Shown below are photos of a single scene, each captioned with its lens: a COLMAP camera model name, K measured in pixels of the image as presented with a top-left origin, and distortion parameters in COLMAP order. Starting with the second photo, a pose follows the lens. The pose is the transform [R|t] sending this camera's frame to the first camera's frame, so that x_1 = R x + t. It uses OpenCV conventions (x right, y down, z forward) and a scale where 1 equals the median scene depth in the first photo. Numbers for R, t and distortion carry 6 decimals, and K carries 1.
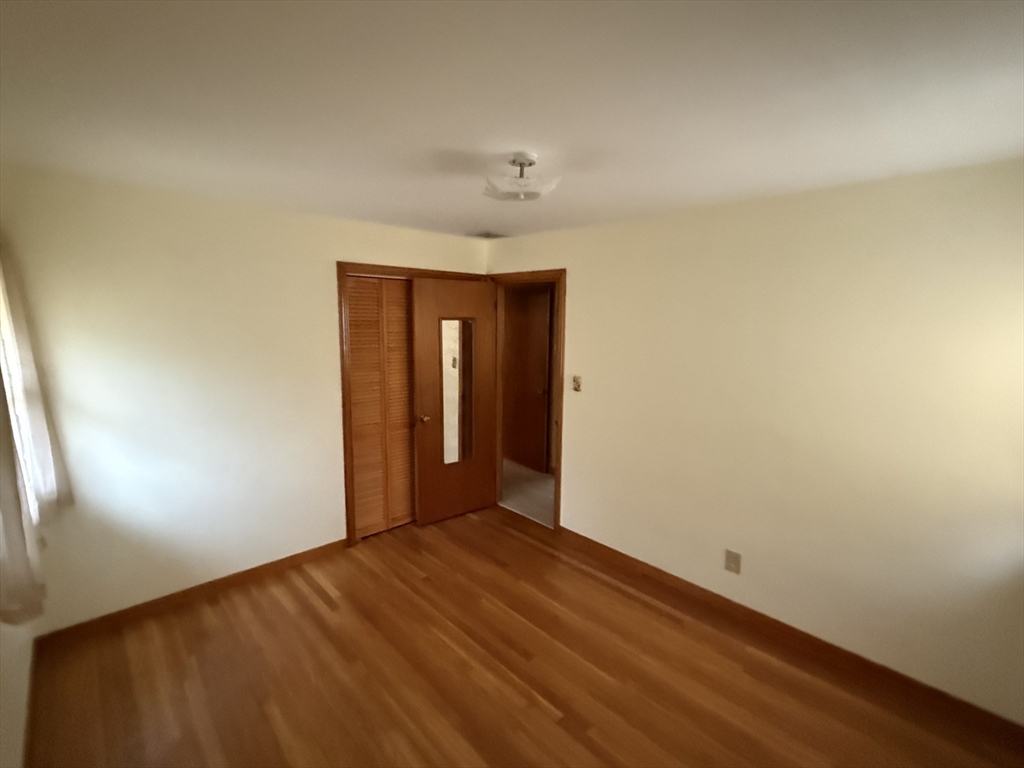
lens RADIAL K [[473.5, 0, 513.2], [0, 473.5, 385.3], [0, 0, 1]] dist [0.001818, 0.000466]
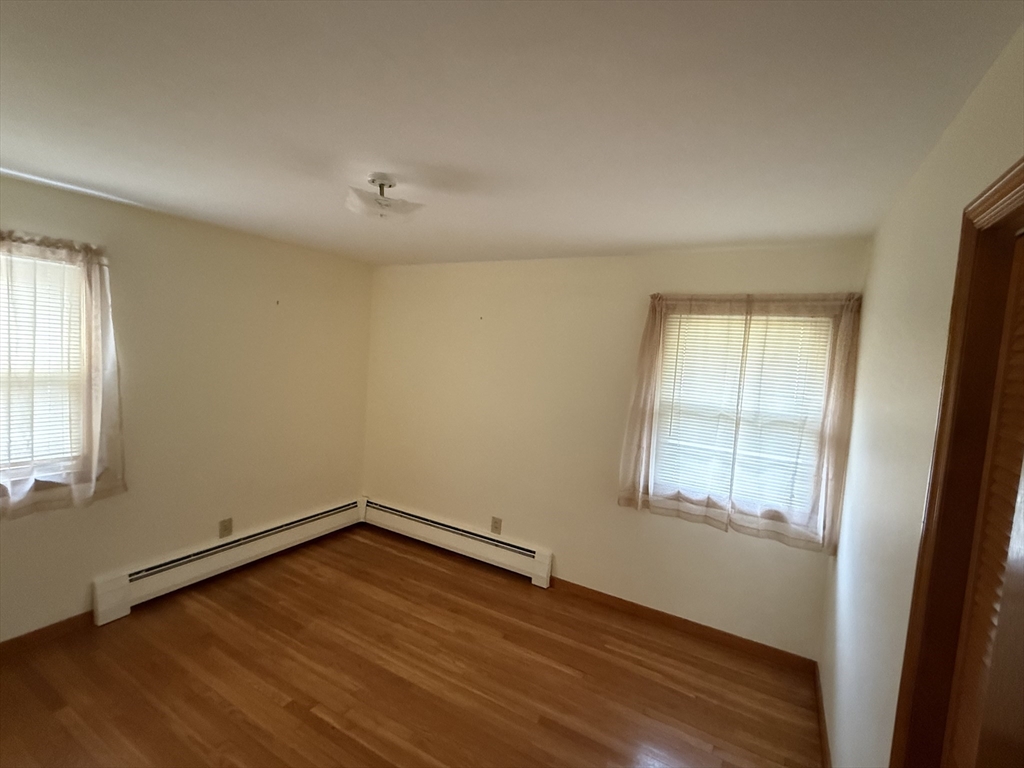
lens RADIAL K [[473.5, 0, 513.2], [0, 473.5, 385.3], [0, 0, 1]] dist [0.001818, 0.000466]
pose [[-0.952517, -0.065337, -0.297392, 0.039364], [-0.130884, 0.969725, 0.206161, -0.265491], [0.274919, 0.235296, -0.932232, 1.957758]]
